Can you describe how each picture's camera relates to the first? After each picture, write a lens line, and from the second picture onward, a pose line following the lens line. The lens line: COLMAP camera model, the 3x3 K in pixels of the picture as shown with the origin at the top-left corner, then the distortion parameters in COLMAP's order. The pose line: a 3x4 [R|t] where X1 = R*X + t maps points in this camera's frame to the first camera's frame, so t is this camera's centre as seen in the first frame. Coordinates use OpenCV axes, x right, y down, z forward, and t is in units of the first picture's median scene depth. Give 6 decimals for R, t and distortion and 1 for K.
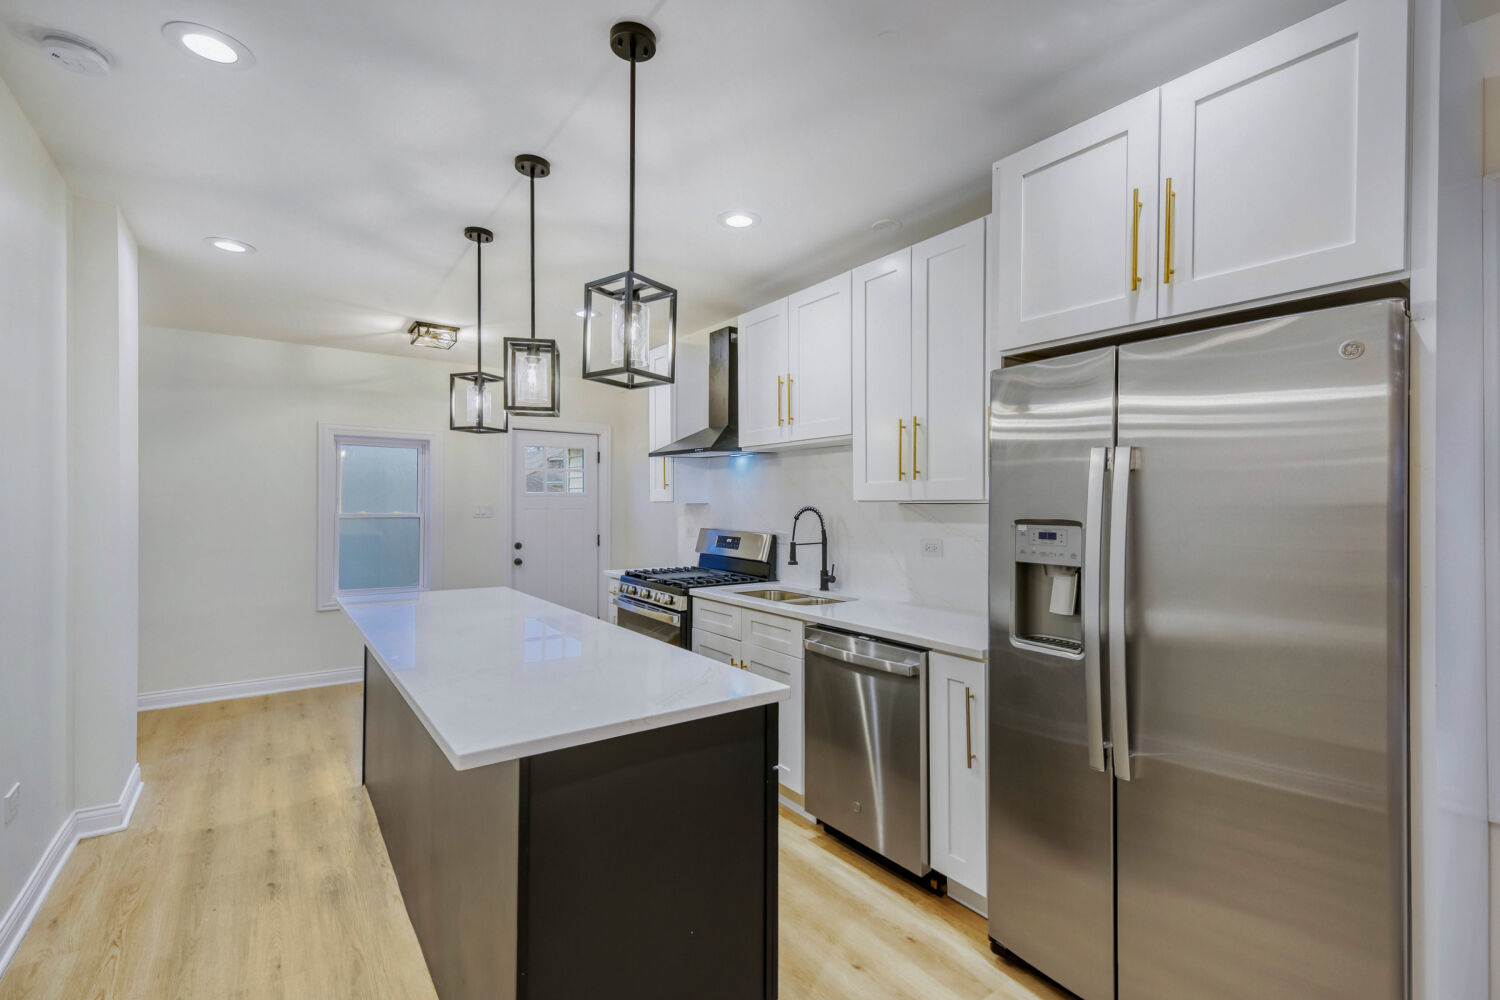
lens RADIAL K [[665.4, 0, 772.0], [0, 665.4, 503.5], [0, 0, 1]] dist [0.001097, -0.000274]
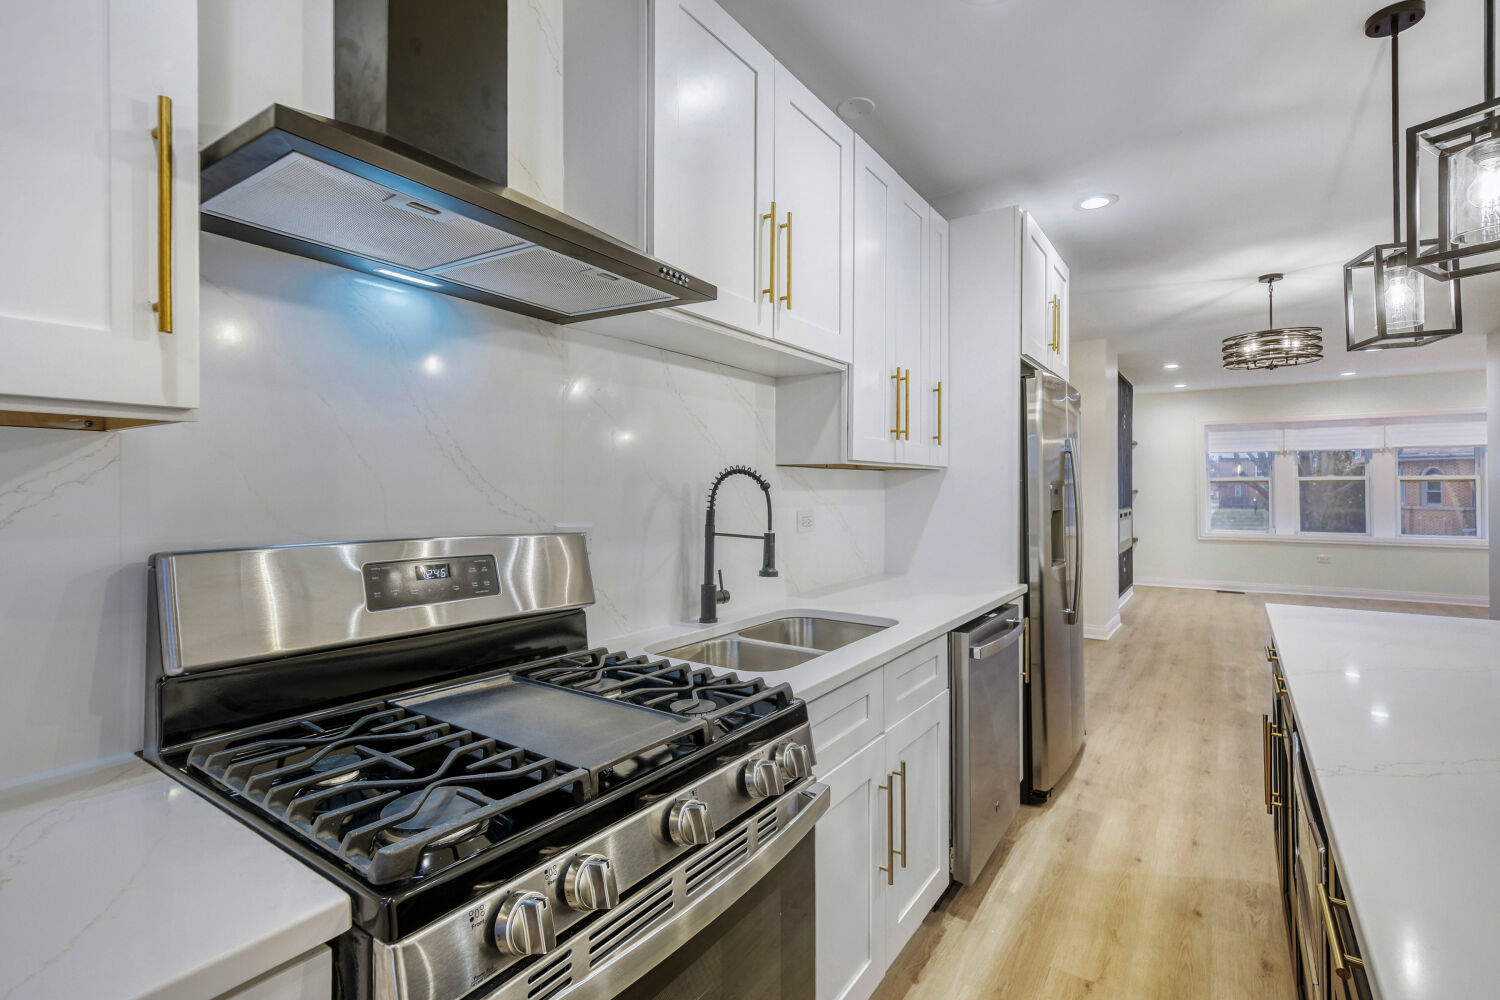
lens RADIAL K [[693.5, 0, 751.6], [0, 693.5, 494.8], [0, 0, 1]] dist [0.004454, 0.000518]
pose [[-0.308854, -0.010785, 0.951048, -0.468513], [-0.000707, 0.999938, 0.011110, 0.021484], [-0.951109, 0.002759, -0.308842, 1.154436]]
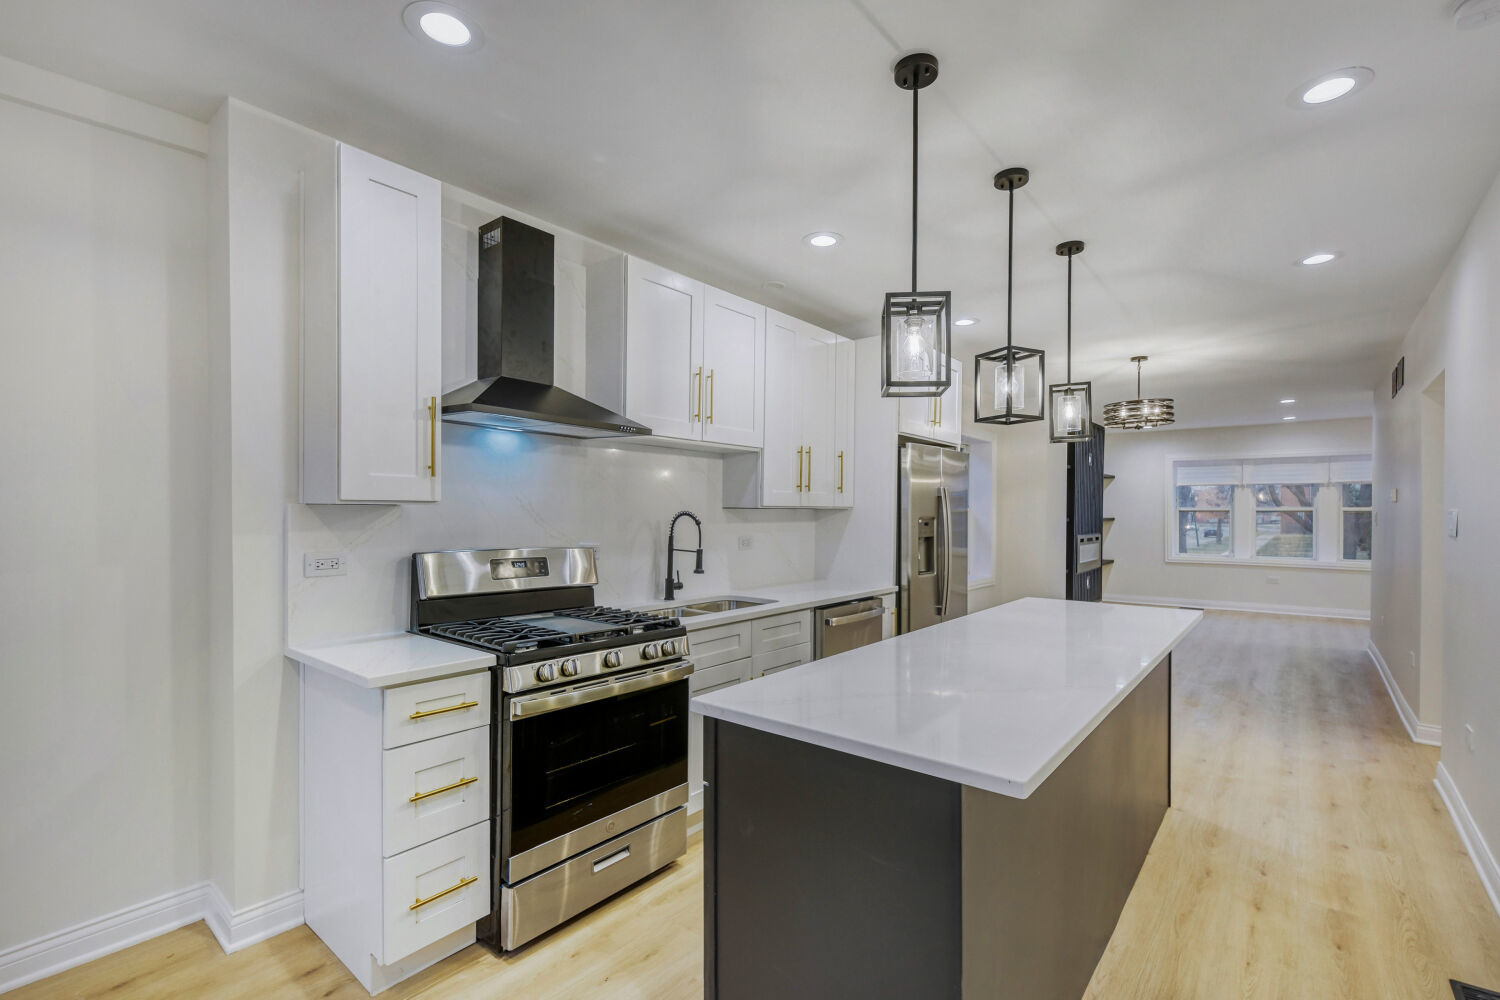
lens RADIAL K [[673.2, 0, 757.0], [0, 673.2, 512.3], [0, 0, 1]] dist [0.001982, 0.000560]
pose [[-0.231905, -0.005885, 0.972721, -0.884786], [-0.005575, 0.999973, 0.004721, 0.001280], [-0.972723, -0.004328, -0.231931, 1.114494]]
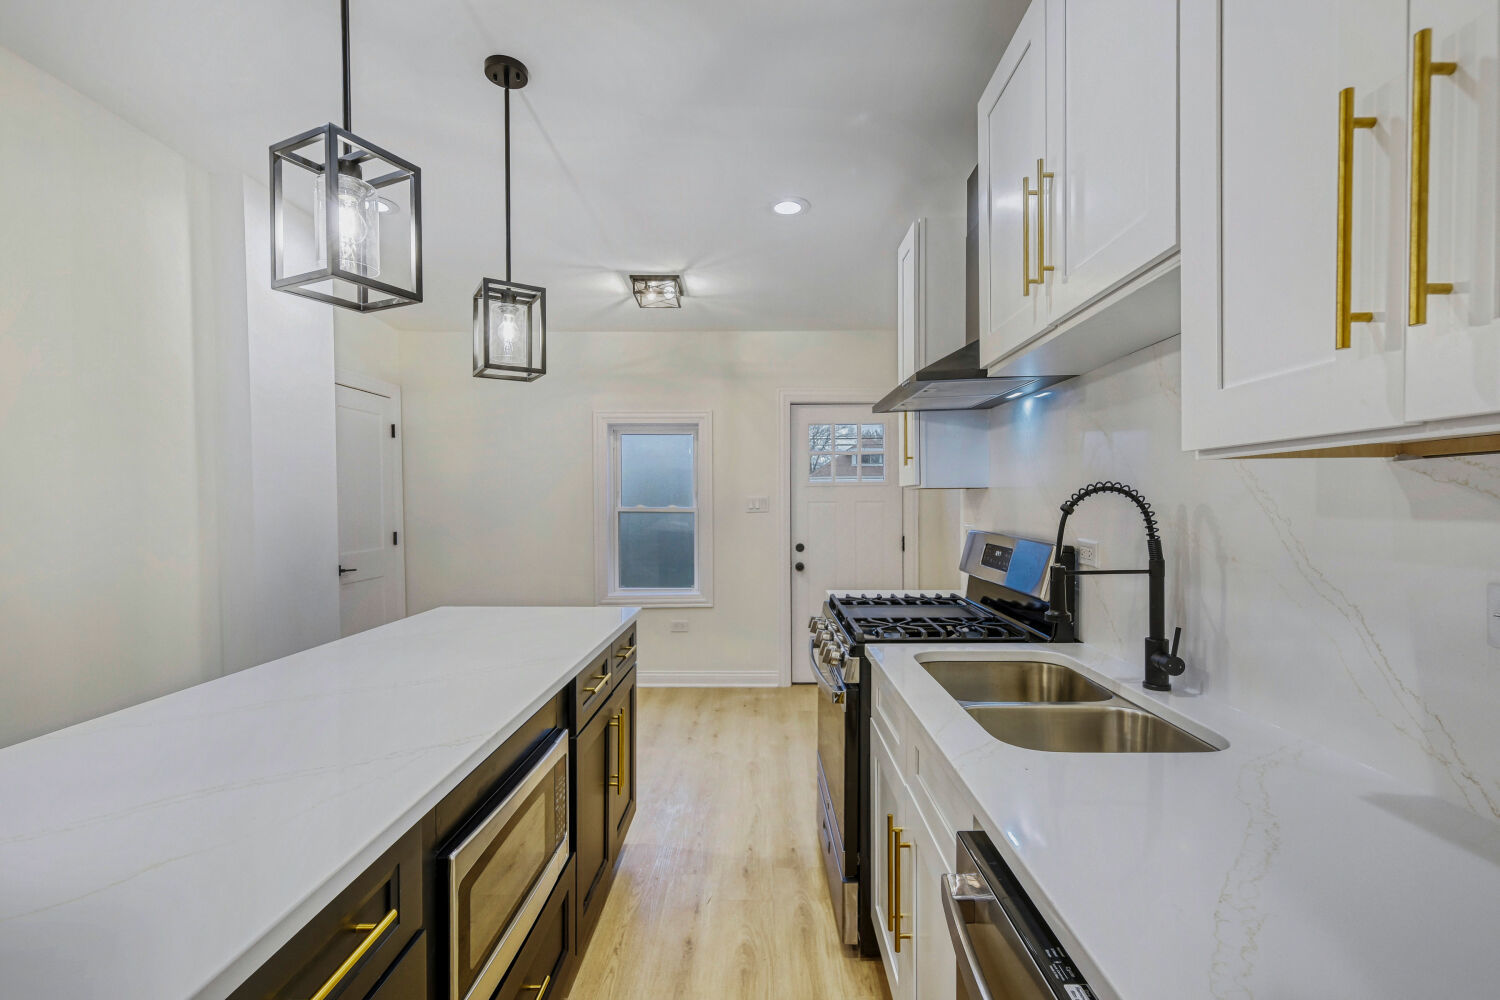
lens RADIAL K [[673.2, 0, 757.0], [0, 673.2, 512.3], [0, 0, 1]] dist [0.001982, 0.000560]
pose [[0.789013, 0.004031, -0.614363, 0.138856], [0.004433, 0.999915, 0.012253, 0.017347], [0.614360, -0.012391, 0.788929, 0.533377]]
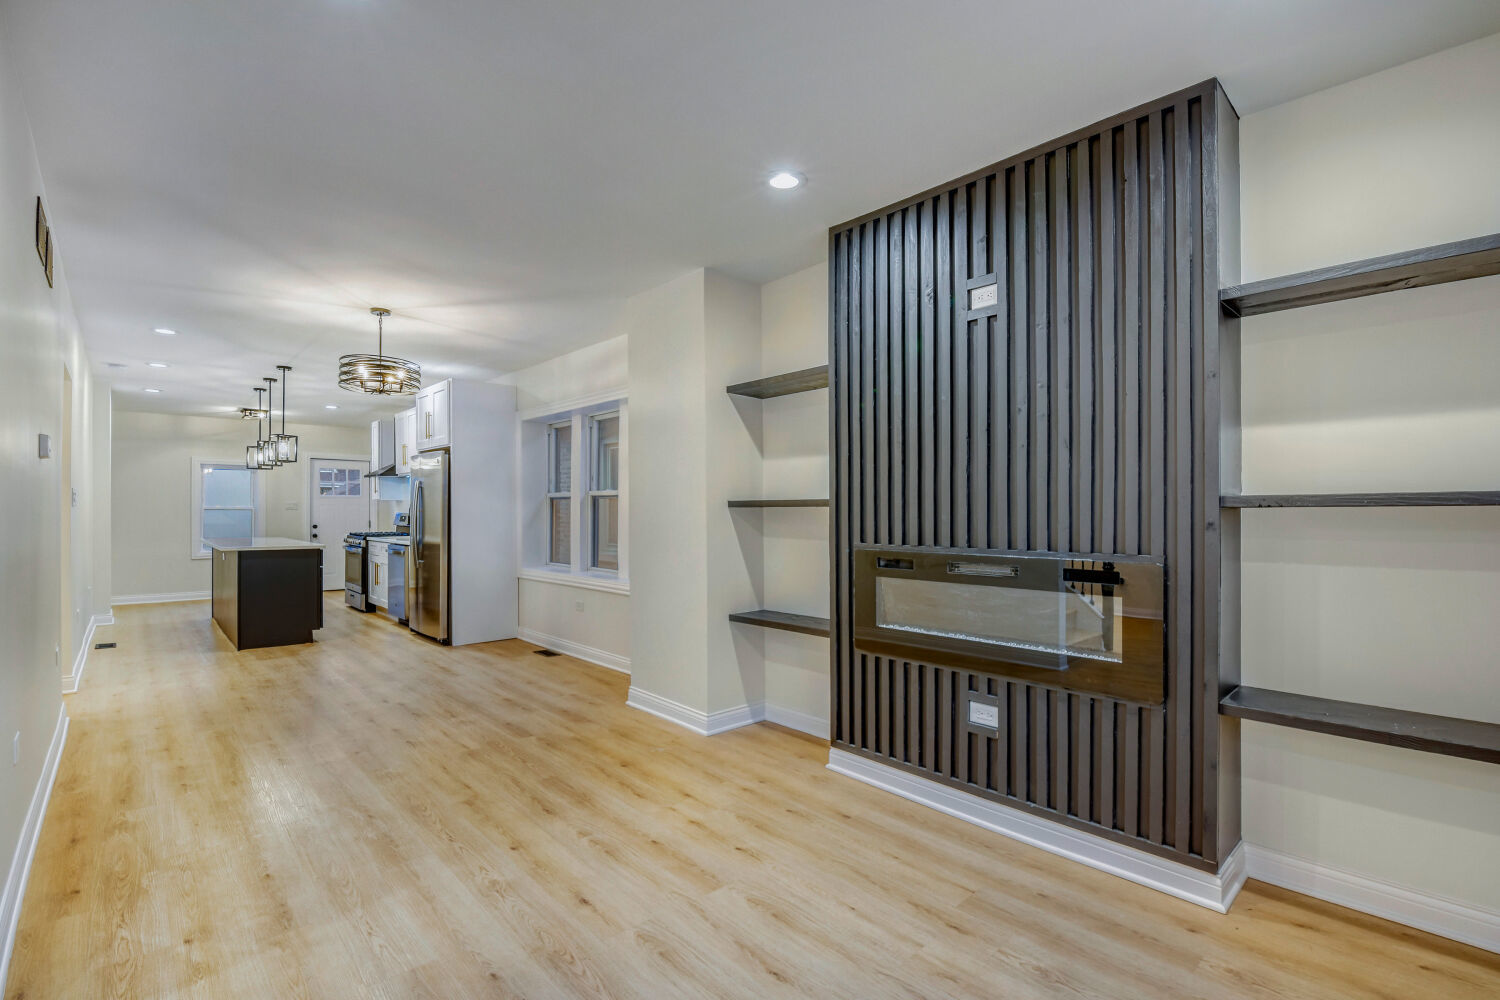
lens RADIAL K [[673.2, 0, 757.0], [0, 673.2, 512.3], [0, 0, 1]] dist [0.001982, 0.000560]
pose [[0.994871, 0.001711, 0.101136, 0.977362], [-0.001651, 0.999998, -0.000676, 0.043381], [-0.101137, 0.000506, 0.994872, -1.435202]]
